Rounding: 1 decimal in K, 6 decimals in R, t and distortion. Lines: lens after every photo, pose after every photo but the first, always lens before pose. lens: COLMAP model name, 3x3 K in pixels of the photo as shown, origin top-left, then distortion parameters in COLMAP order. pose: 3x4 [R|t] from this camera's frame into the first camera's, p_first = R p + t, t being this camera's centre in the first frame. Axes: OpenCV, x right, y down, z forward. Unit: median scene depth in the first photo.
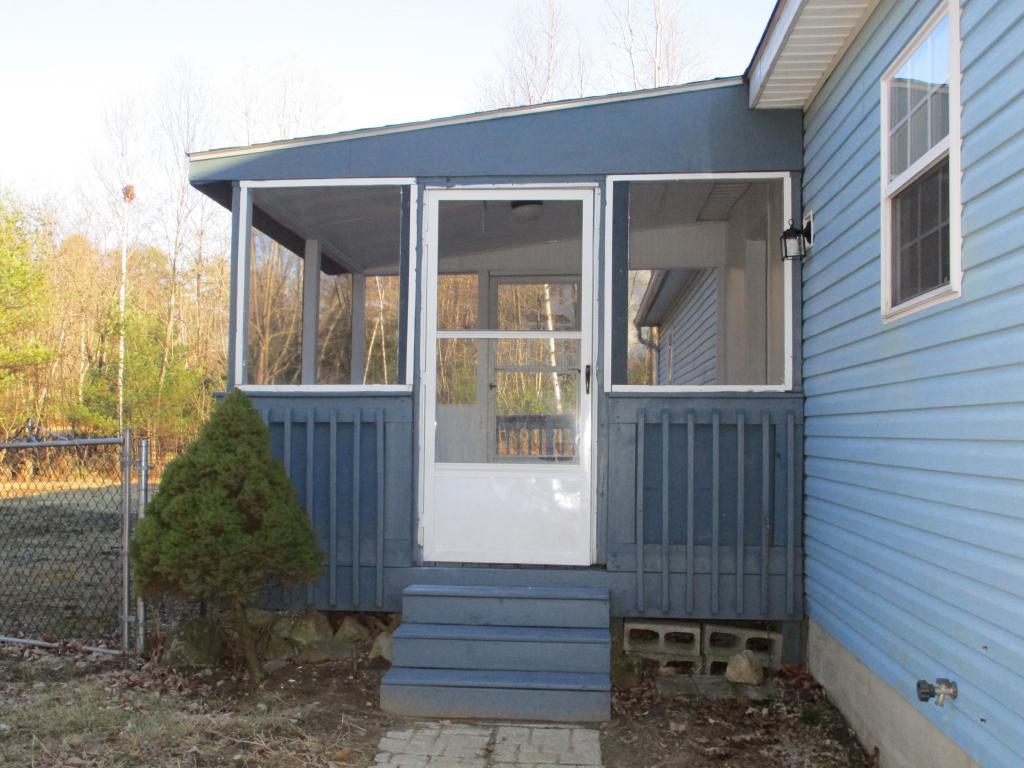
lens RADIAL K [[985.4, 0, 512.0], [0, 985.4, 384.0], [0, 0, 1]] dist [-0.083468, -0.000668]
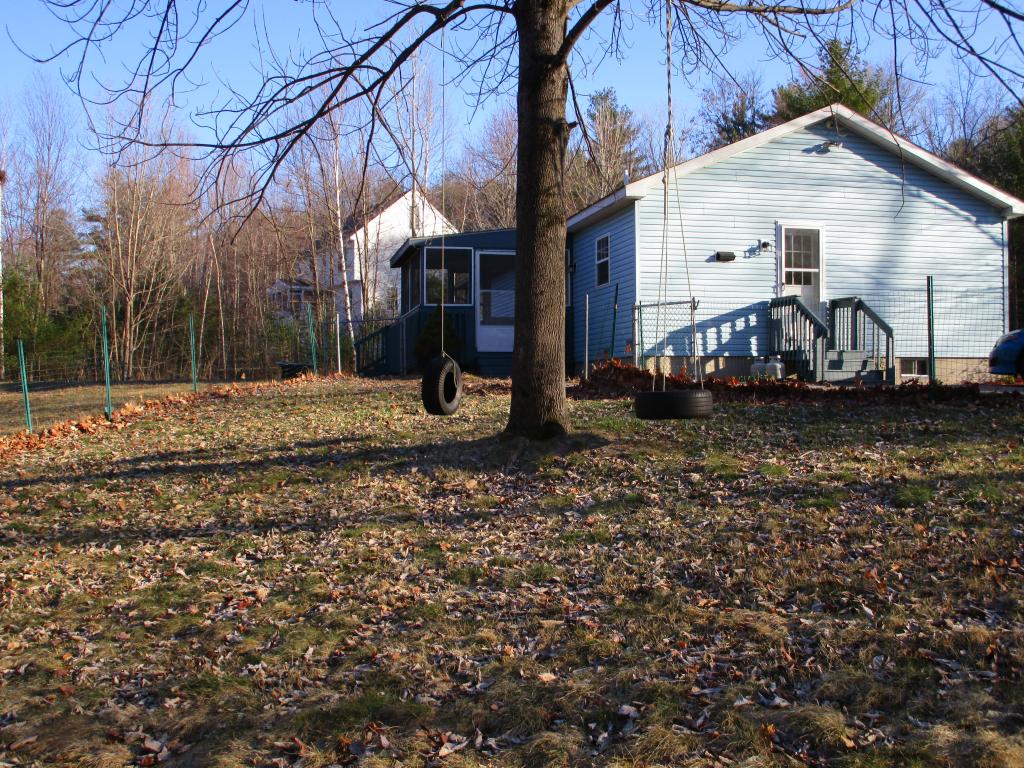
lens RADIAL K [[985.4, 0, 512.0], [0, 985.4, 384.0], [0, 0, 1]] dist [-0.083468, -0.000668]
pose [[0.951931, -0.012455, 0.306059, -1.093652], [0.001261, 0.999324, 0.036745, 0.162861], [-0.306309, -0.034593, 0.951303, -2.557921]]
